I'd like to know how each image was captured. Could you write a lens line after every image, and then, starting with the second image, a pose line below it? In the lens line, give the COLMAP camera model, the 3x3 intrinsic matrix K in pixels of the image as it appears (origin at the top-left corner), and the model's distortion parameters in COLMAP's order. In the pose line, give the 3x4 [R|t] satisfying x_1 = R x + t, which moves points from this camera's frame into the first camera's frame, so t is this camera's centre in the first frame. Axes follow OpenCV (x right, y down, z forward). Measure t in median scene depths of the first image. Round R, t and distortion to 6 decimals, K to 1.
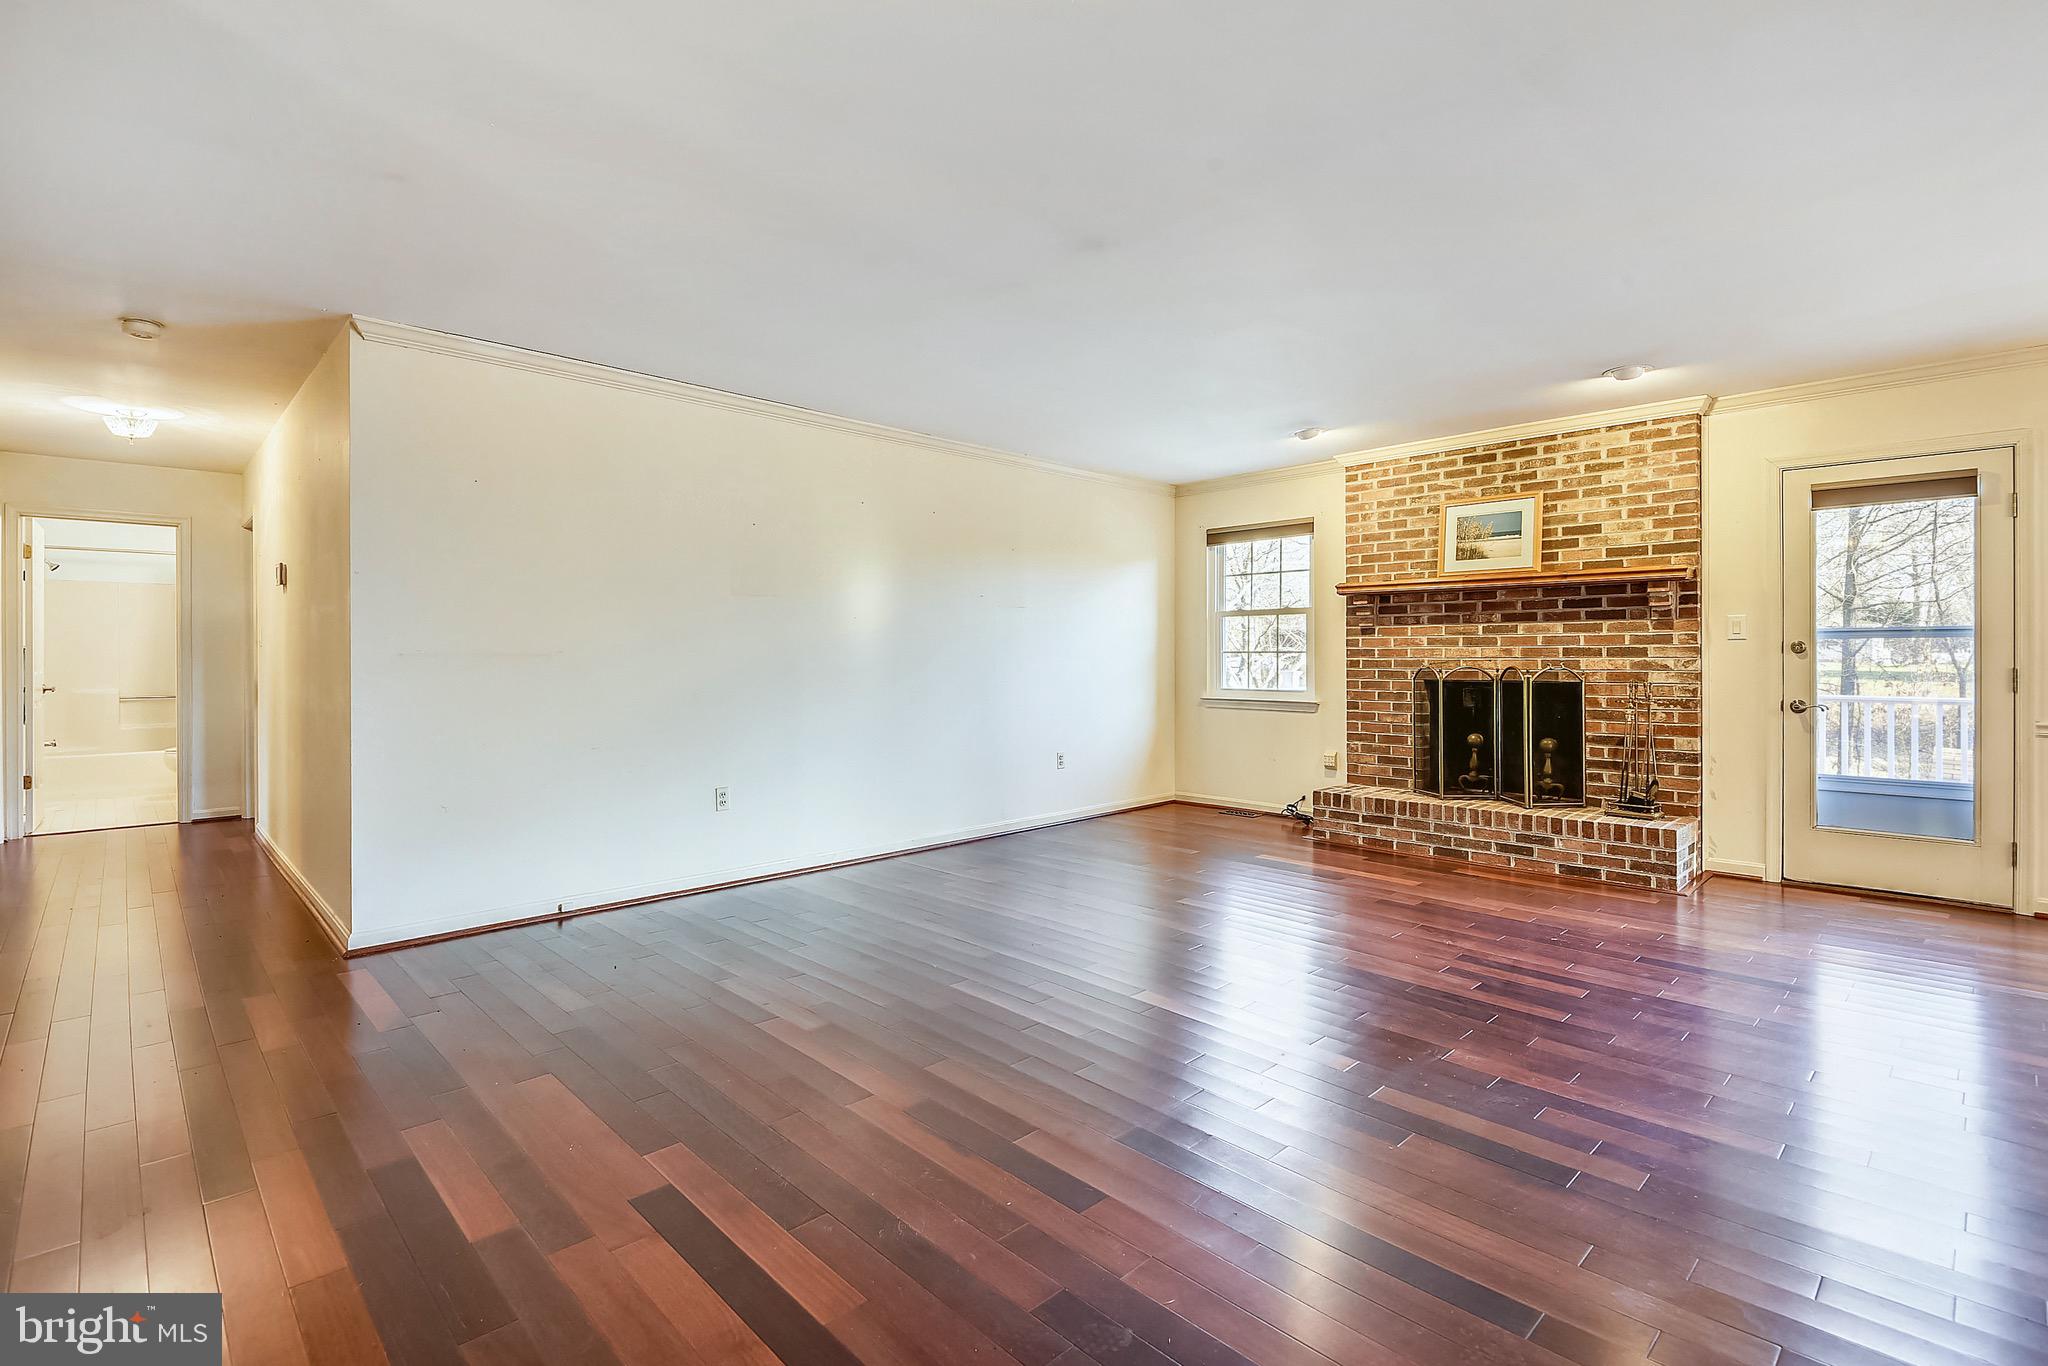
lens RADIAL K [[958.5, 0, 1041.0], [0, 958.5, 672.3], [0, 0, 1]] dist [0.012443, -0.001846]
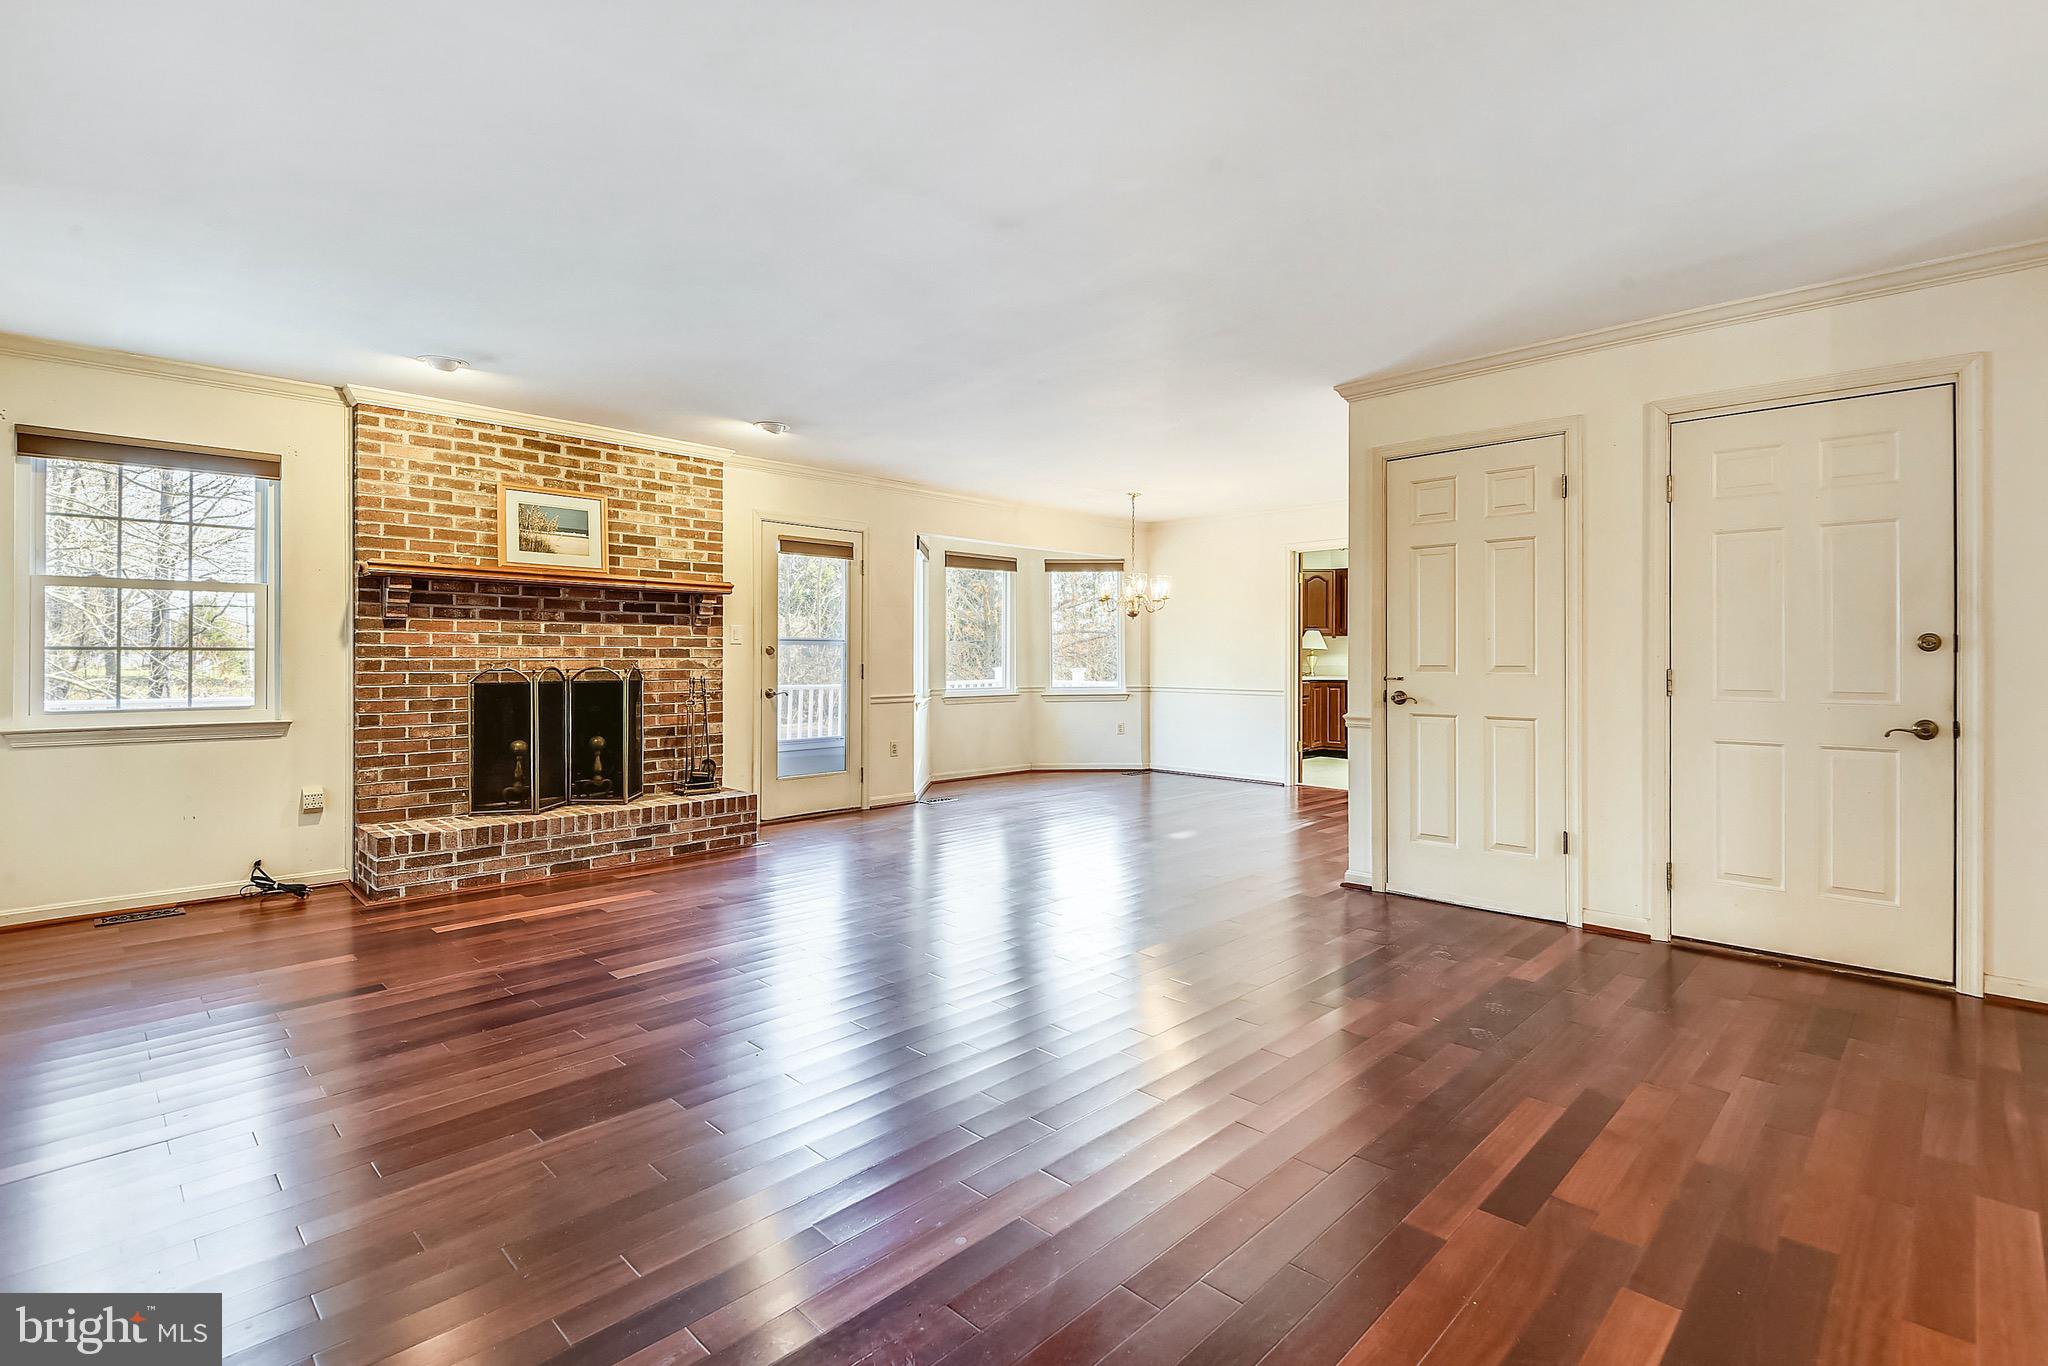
lens RADIAL K [[958.5, 0, 1031.0], [0, 958.5, 670.7], [0, 0, 1]] dist [0.012443, -0.001846]
pose [[-0.028287, -0.010353, 0.999546, -0.515242], [0.017516, 0.999788, 0.010852, -0.004676], [-0.999446, 0.017815, -0.028099, 0.572115]]
